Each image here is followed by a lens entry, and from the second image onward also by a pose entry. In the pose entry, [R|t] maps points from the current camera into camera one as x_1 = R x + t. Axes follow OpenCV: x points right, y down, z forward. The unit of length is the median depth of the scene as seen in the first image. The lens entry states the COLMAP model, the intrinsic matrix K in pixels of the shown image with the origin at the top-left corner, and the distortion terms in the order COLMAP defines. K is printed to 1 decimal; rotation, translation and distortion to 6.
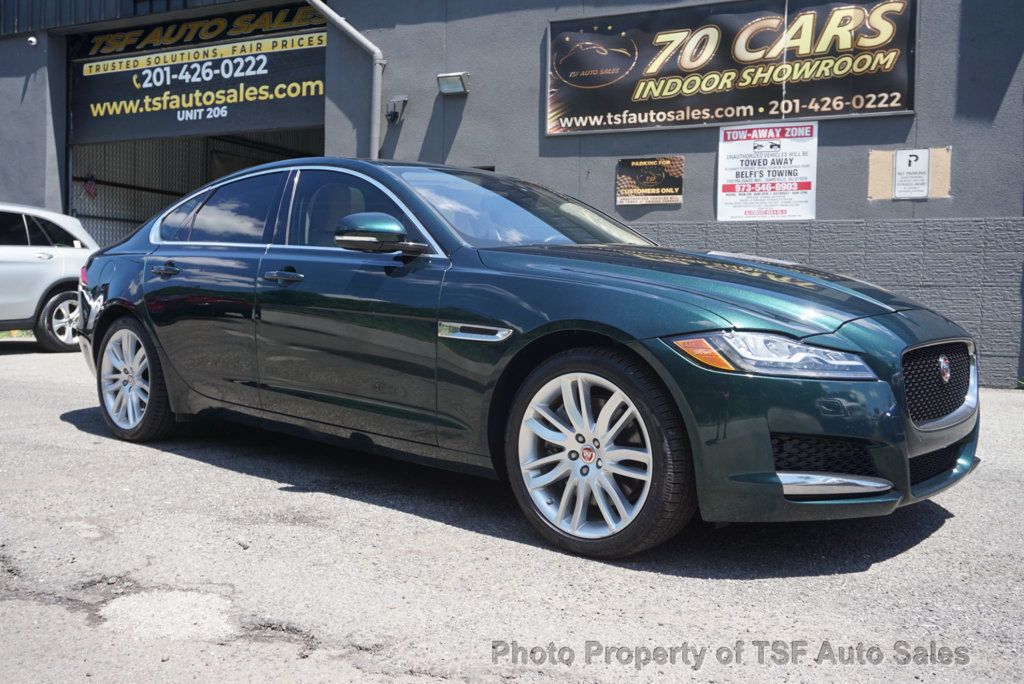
lens RADIAL K [[953.2, 0, 512.0], [0, 953.2, 342.0], [0, 0, 1]] dist [-0.021088, 0.002726]
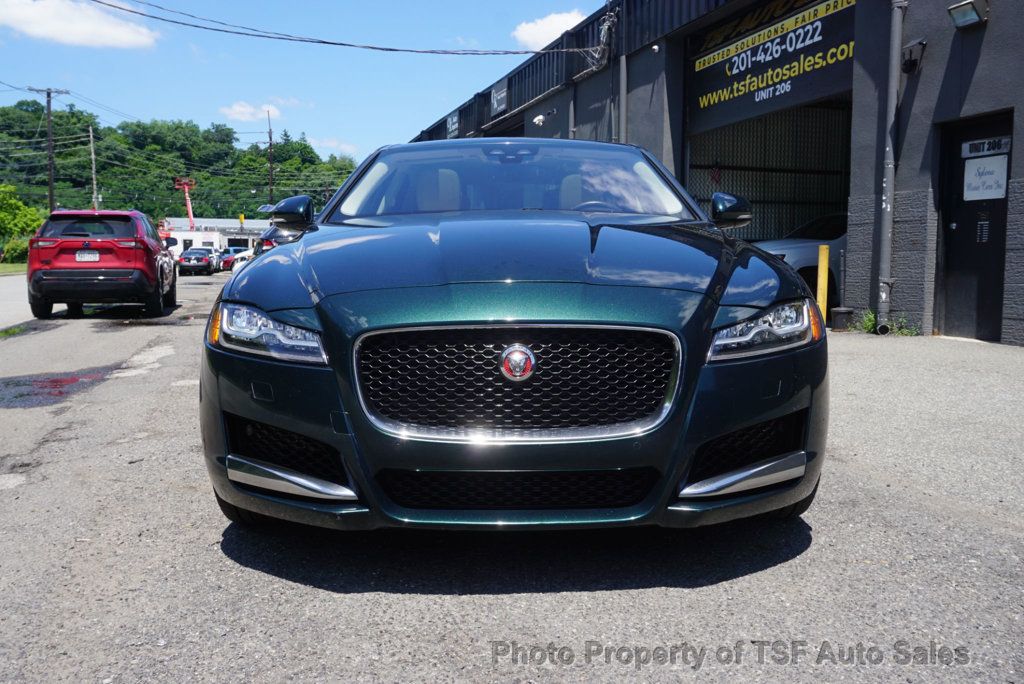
lens RADIAL K [[953.2, 0, 512.0], [0, 953.2, 342.0], [0, 0, 1]] dist [-0.021088, 0.002726]
pose [[0.641313, 0.046121, -0.765892, 0.358651], [-0.029579, 0.998936, 0.035387, -0.004912], [0.766709, -0.000040, 0.641995, 0.187627]]
